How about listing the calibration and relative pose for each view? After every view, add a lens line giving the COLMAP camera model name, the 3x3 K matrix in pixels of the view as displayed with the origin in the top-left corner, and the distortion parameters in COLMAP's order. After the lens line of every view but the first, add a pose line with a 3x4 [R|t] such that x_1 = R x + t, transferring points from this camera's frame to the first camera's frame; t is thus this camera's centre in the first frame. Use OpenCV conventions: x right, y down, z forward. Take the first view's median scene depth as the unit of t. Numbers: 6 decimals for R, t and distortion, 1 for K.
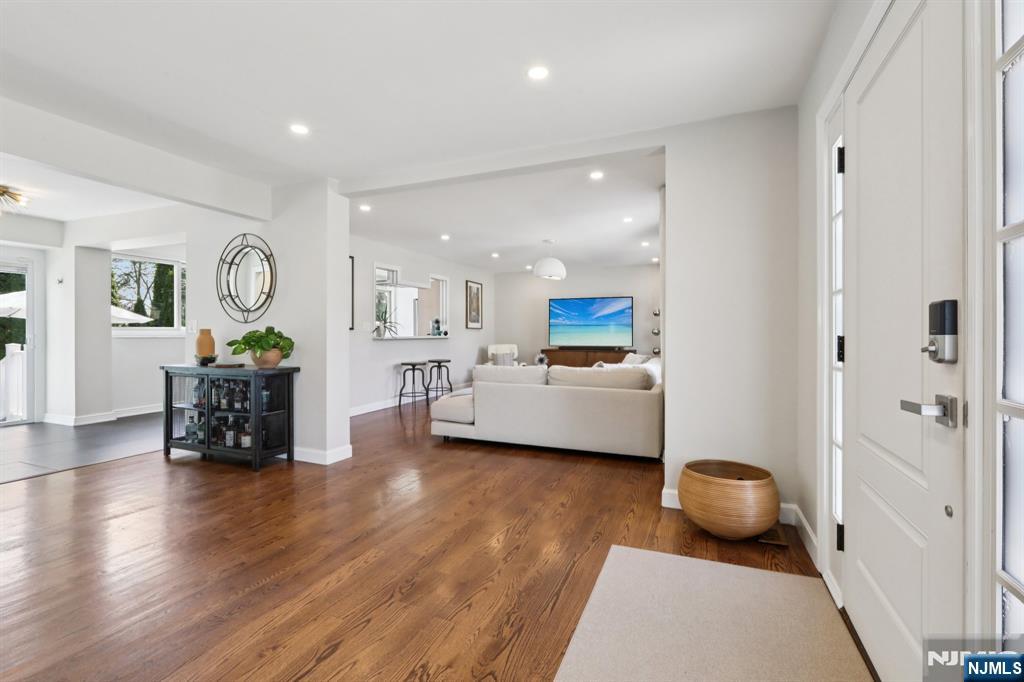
lens RADIAL K [[464.7, 0, 513.8], [0, 464.7, 336.3], [0, 0, 1]] dist [-0.000754, 0.002202]
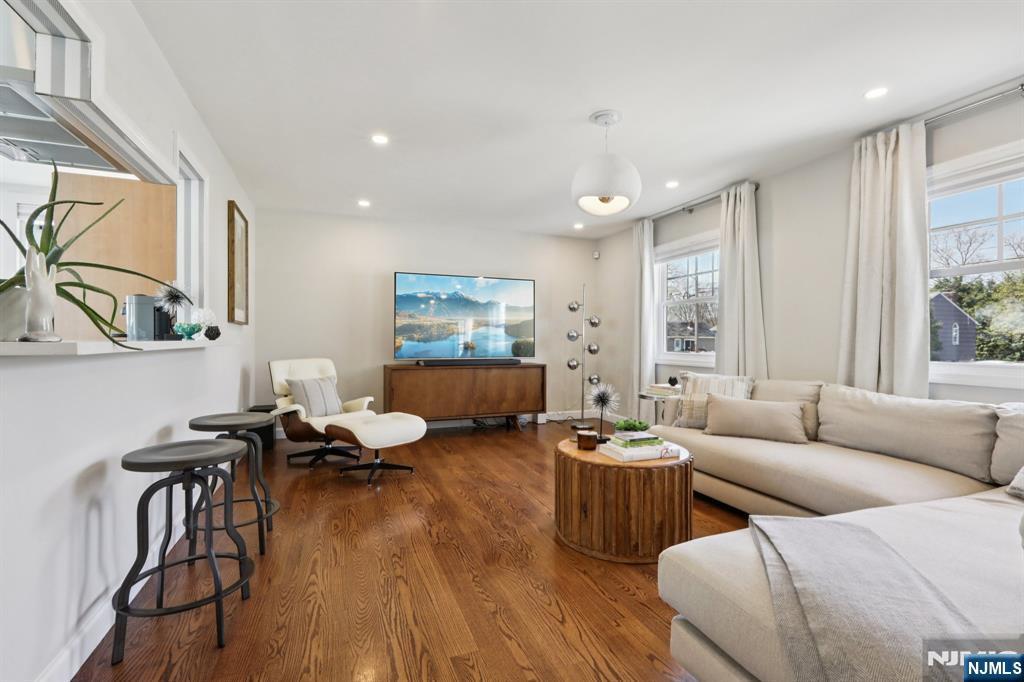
lens RADIAL K [[464.7, 0, 518.4], [0, 464.7, 337.2], [0, 0, 1]] dist [-0.000754, 0.002202]
pose [[0.717842, 0.005794, 0.696182, -0.386497], [0.000859, 0.999957, -0.009208, 0.000414], [-0.696205, 0.007208, 0.717807, 1.049609]]
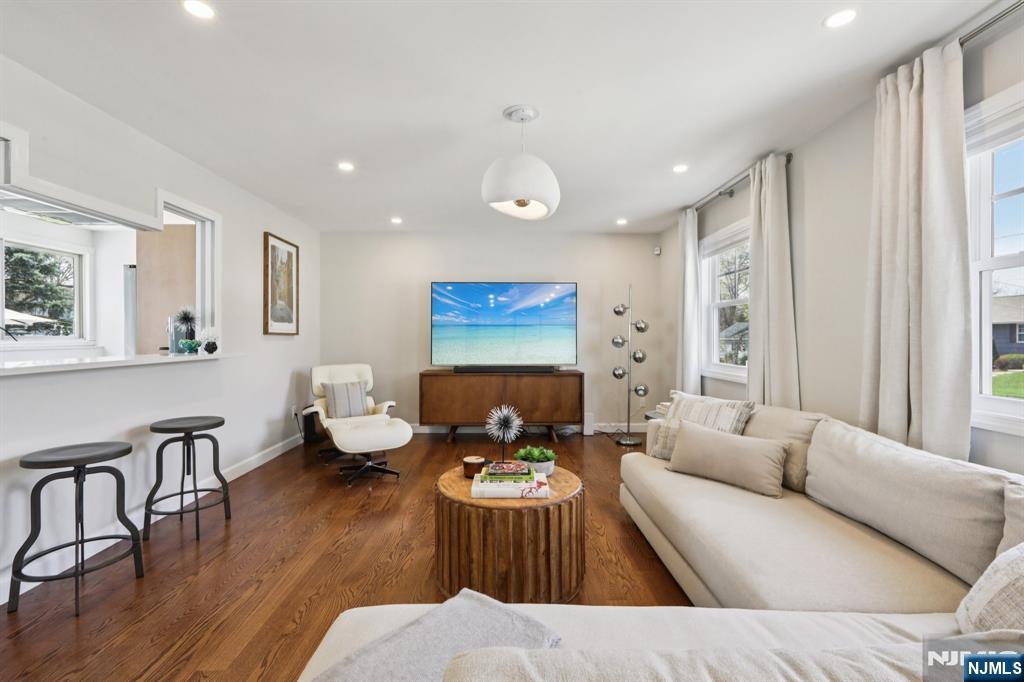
lens RADIAL K [[464.7, 0, 513.4], [0, 464.7, 333.1], [0, 0, 1]] dist [-0.000754, 0.002202]
pose [[0.915447, 0.002285, 0.402431, -0.117811], [0.002041, 0.999945, -0.010319, -0.024230], [-0.402432, 0.010268, 0.915392, 0.906190]]
